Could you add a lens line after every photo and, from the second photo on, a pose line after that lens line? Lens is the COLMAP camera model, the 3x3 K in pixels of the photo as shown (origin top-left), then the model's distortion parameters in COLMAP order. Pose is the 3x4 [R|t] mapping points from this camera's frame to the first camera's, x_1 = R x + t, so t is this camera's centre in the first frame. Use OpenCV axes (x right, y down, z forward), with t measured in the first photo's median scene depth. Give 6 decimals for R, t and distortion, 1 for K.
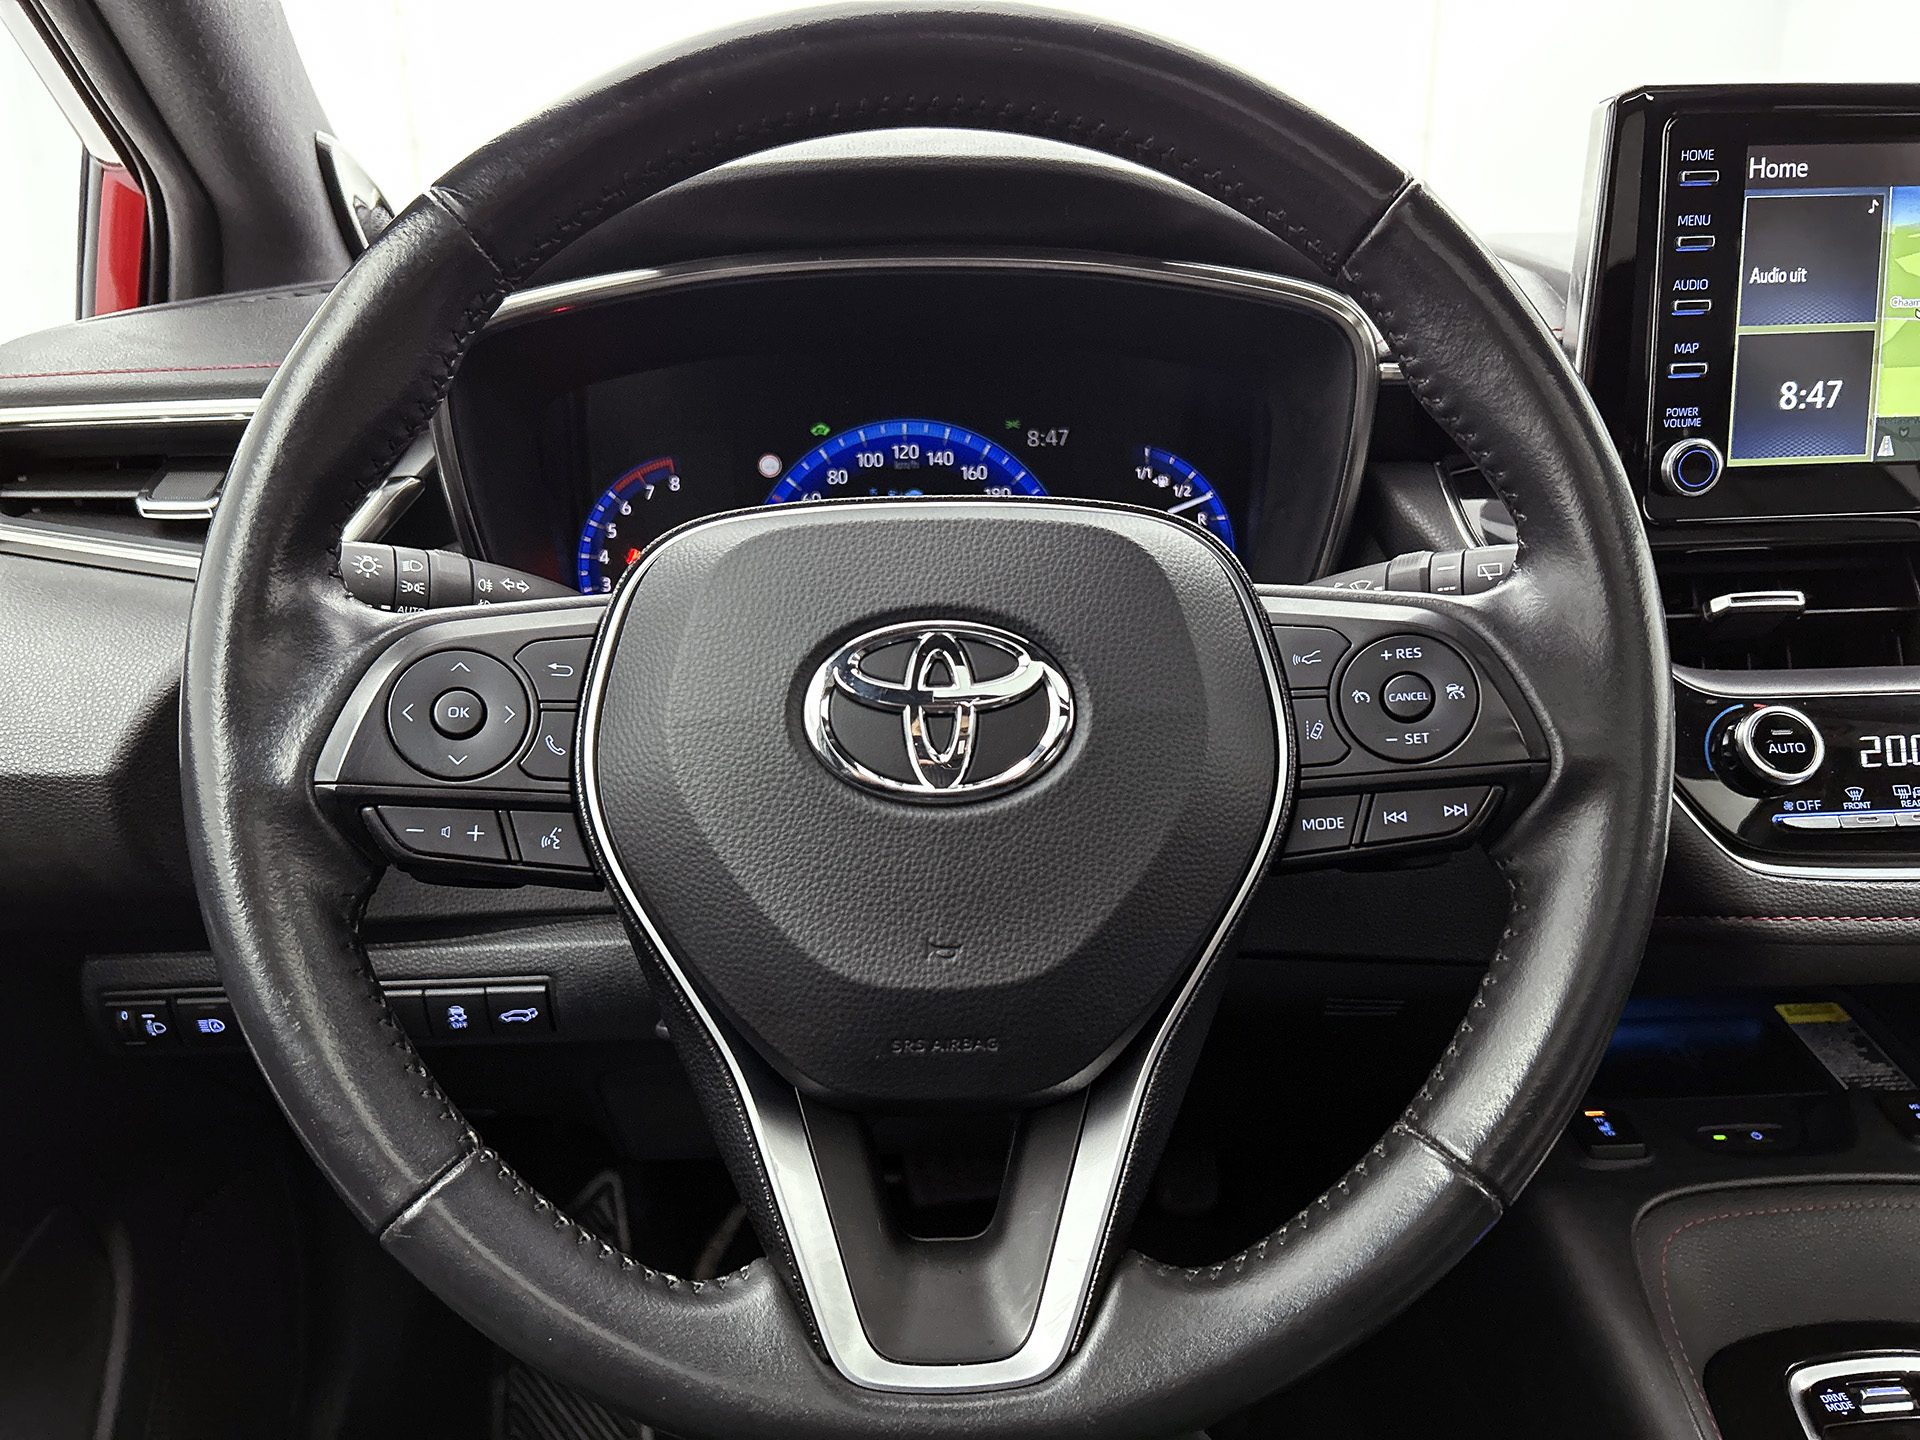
lens RADIAL K [[1523.3, 0, 921.9], [0, 1523.3, 738.2], [0, 0, 1]] dist [0.045474, -0.053402]
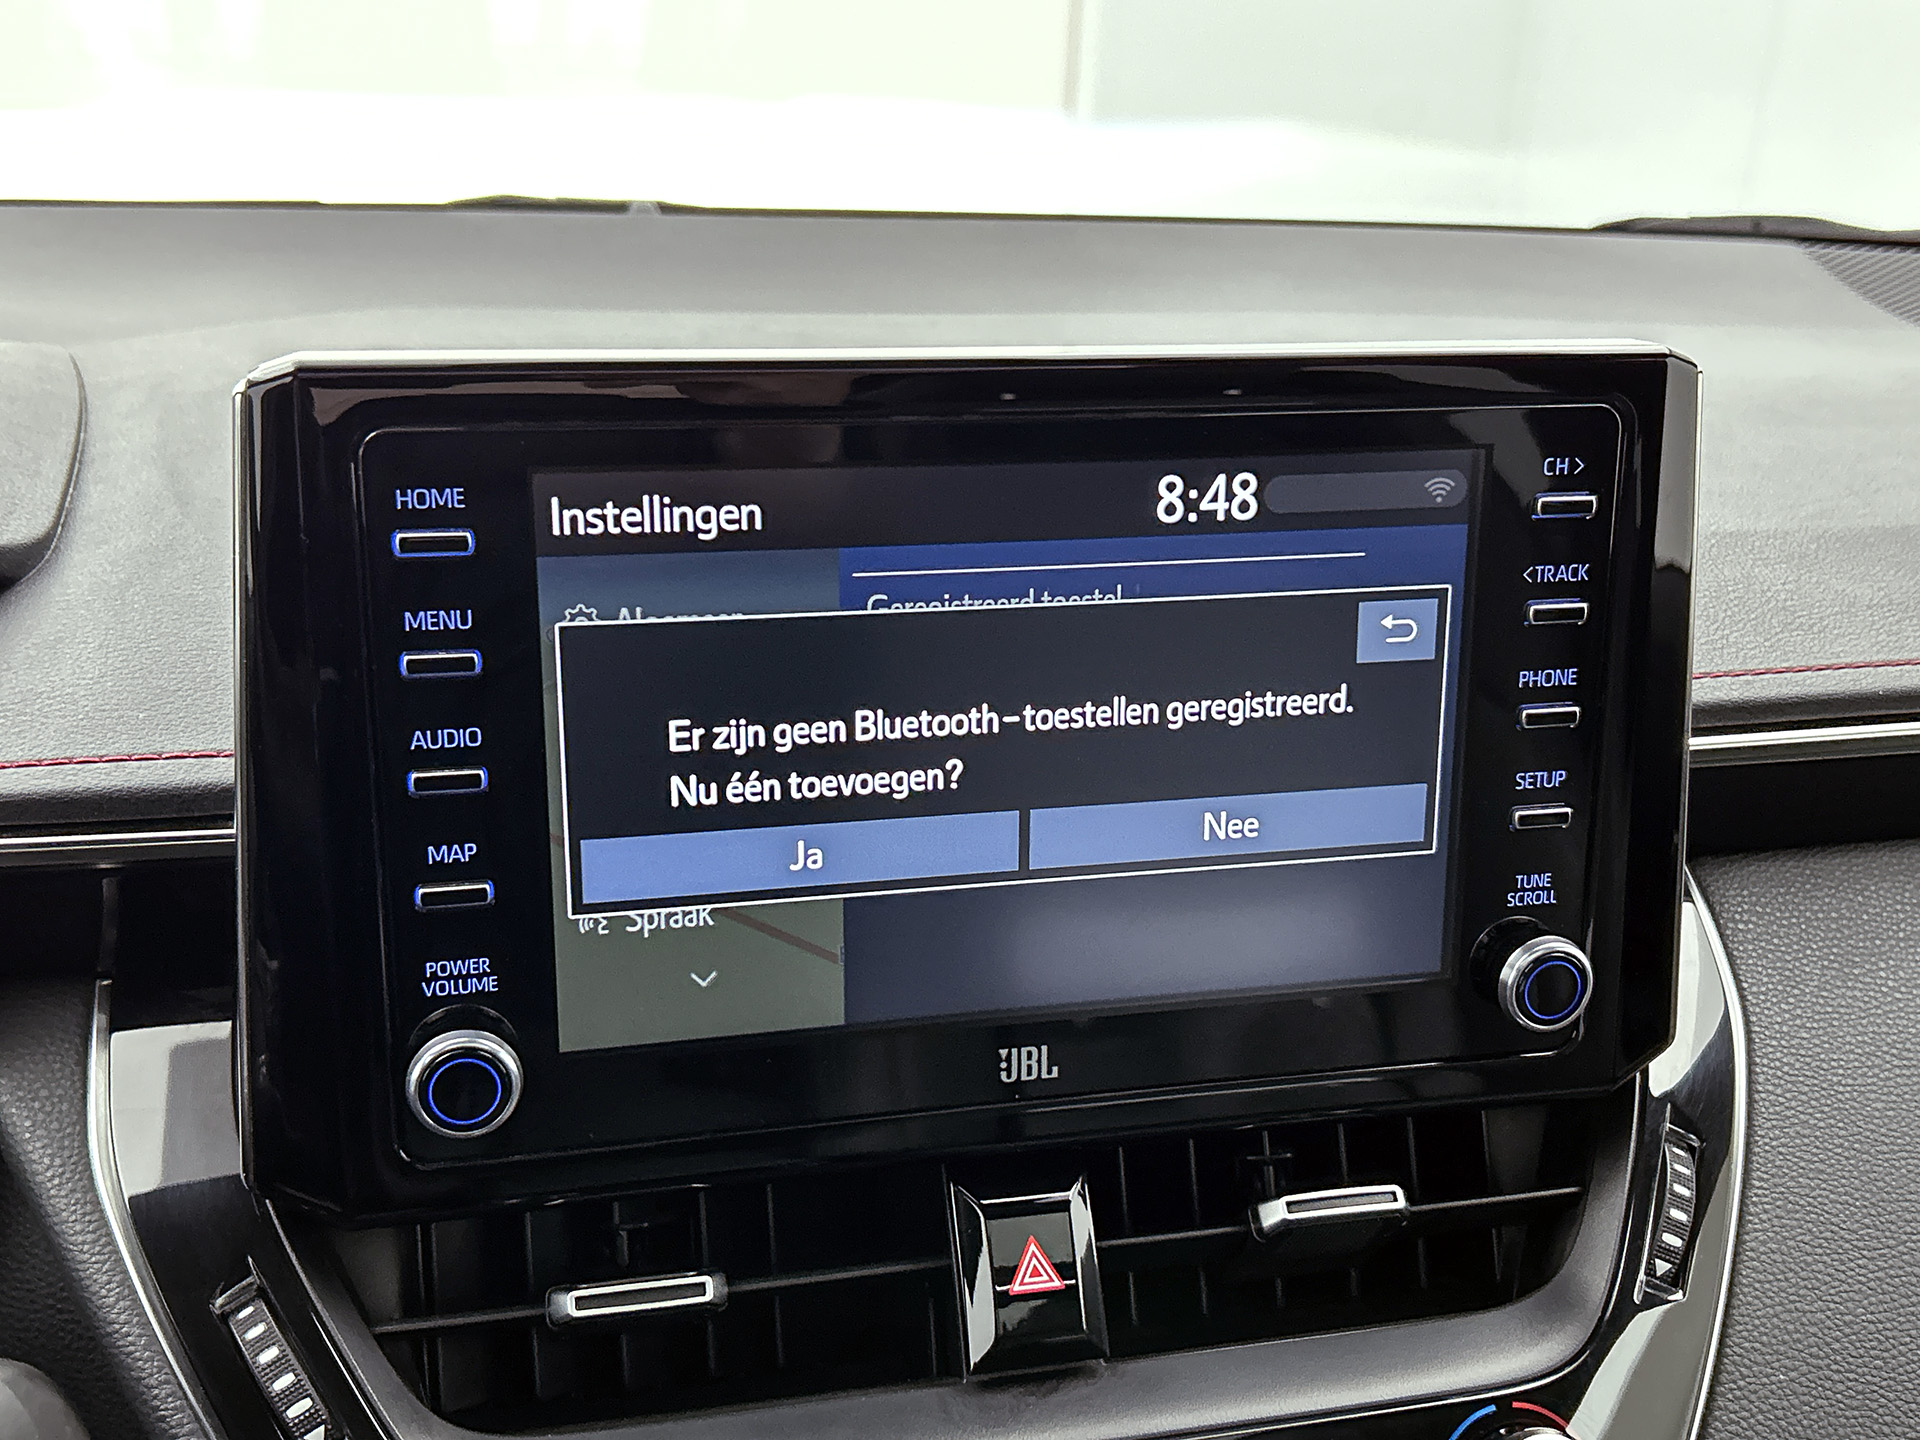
lens RADIAL K [[2125.6, 0, 959.4], [0, 2125.6, 728.6], [0, 0, 1]] dist [0.054359, 0.000000]
pose [[0.975636, -0.014050, 0.218944, 0.642996], [-0.001073, 0.997630, 0.068801, -0.436588], [-0.219392, -0.067360, 0.973309, 0.347103]]
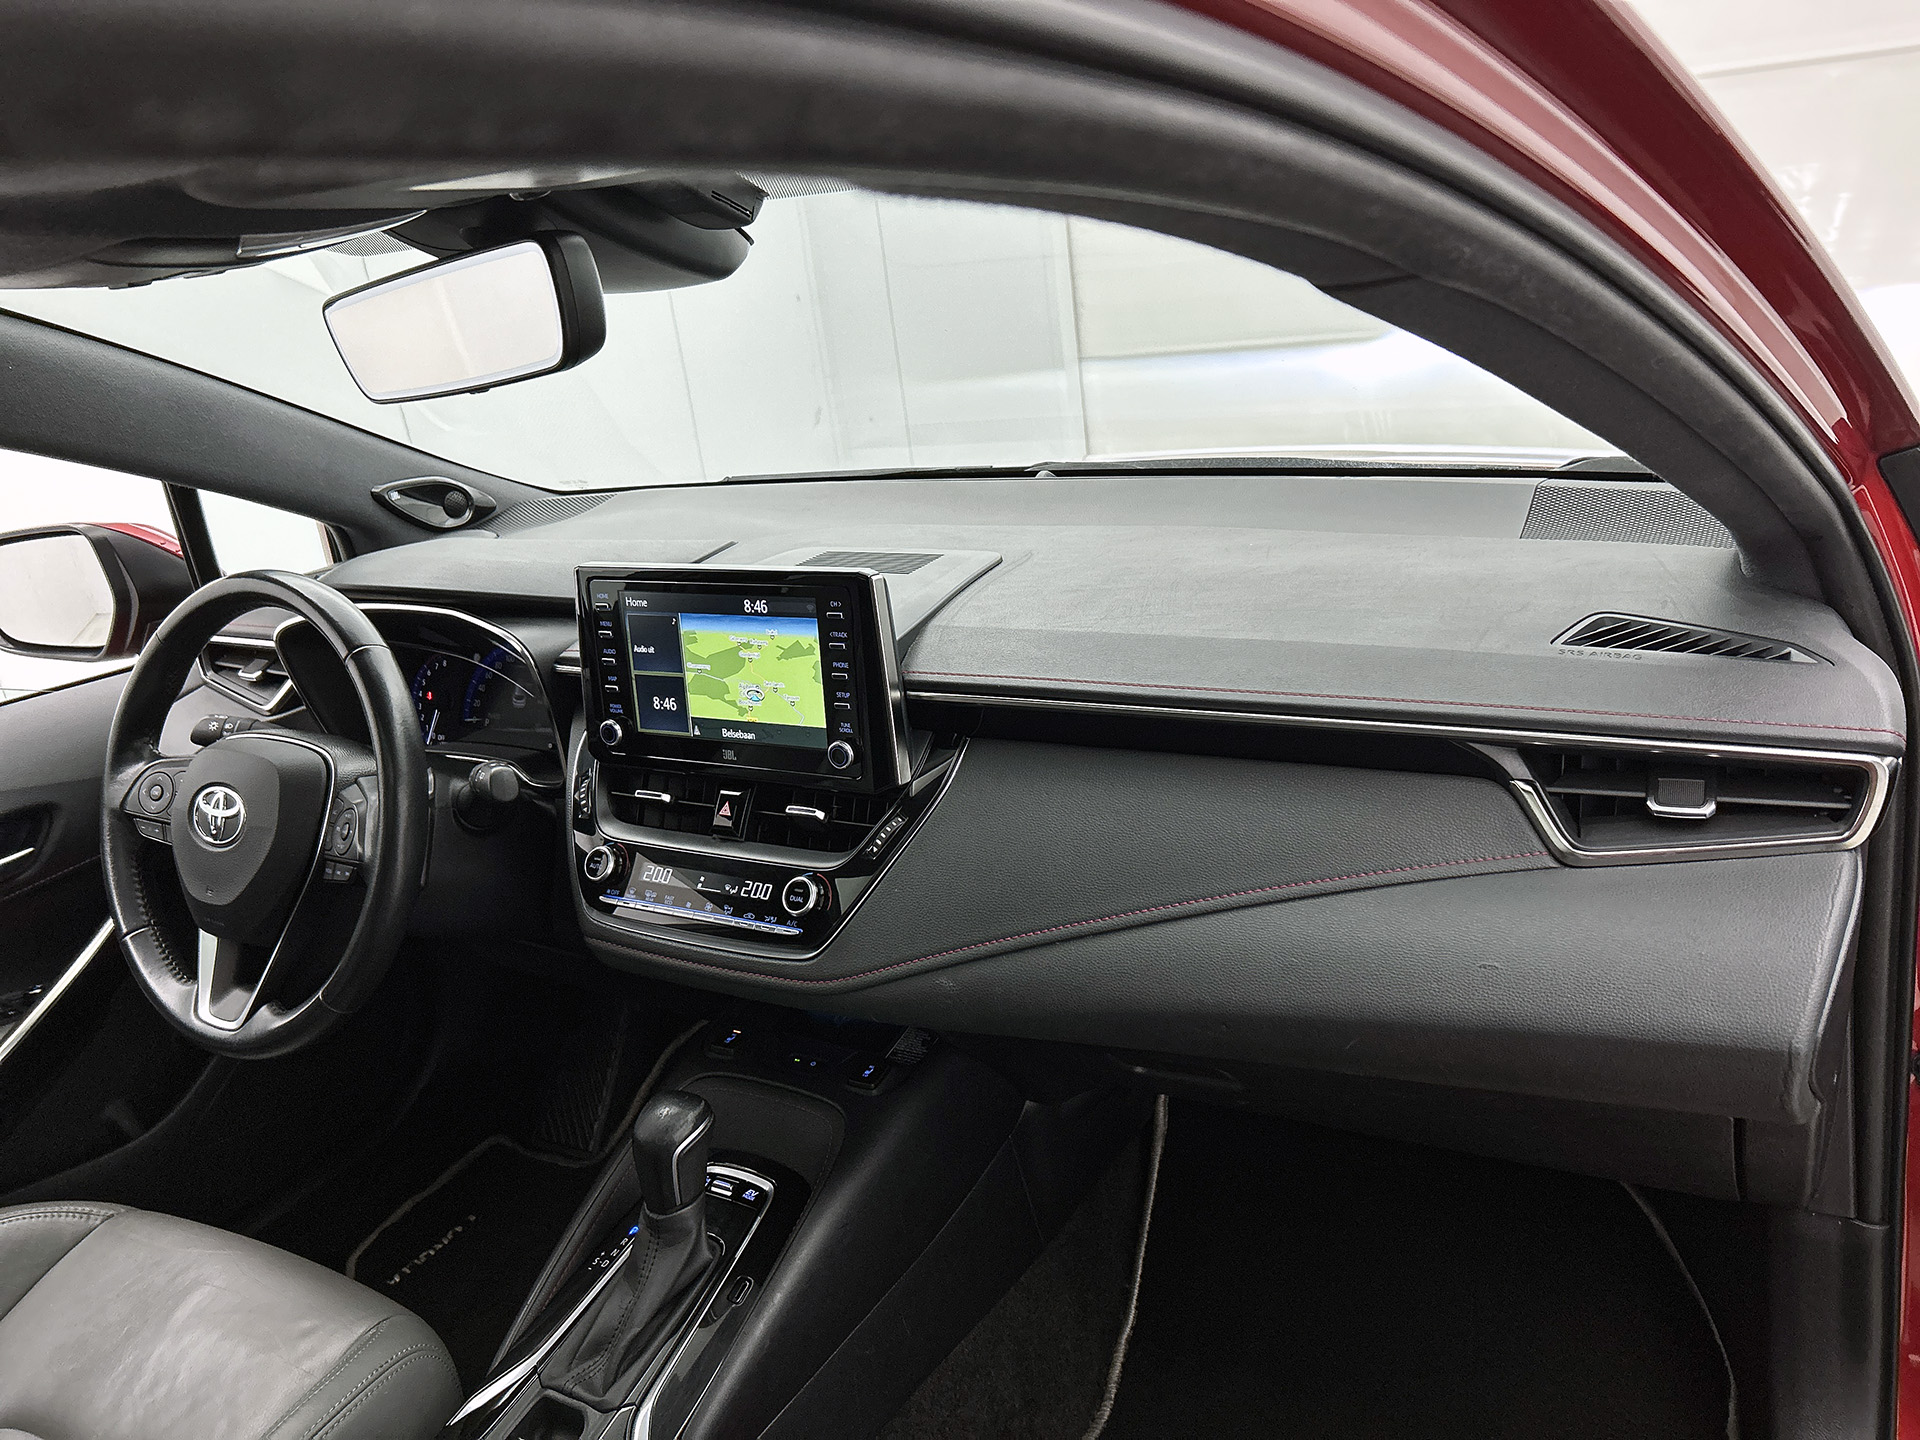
lens RADIAL K [[1523.3, 0, 872.6], [0, 1523.3, 687.2], [0, 0, 1]] dist [0.045474, -0.053402]
pose [[0.815185, 0.094968, -0.571363, 2.605452], [-0.066001, 0.995272, 0.071262, -0.535516], [0.575429, -0.020381, 0.817598, -0.731070]]
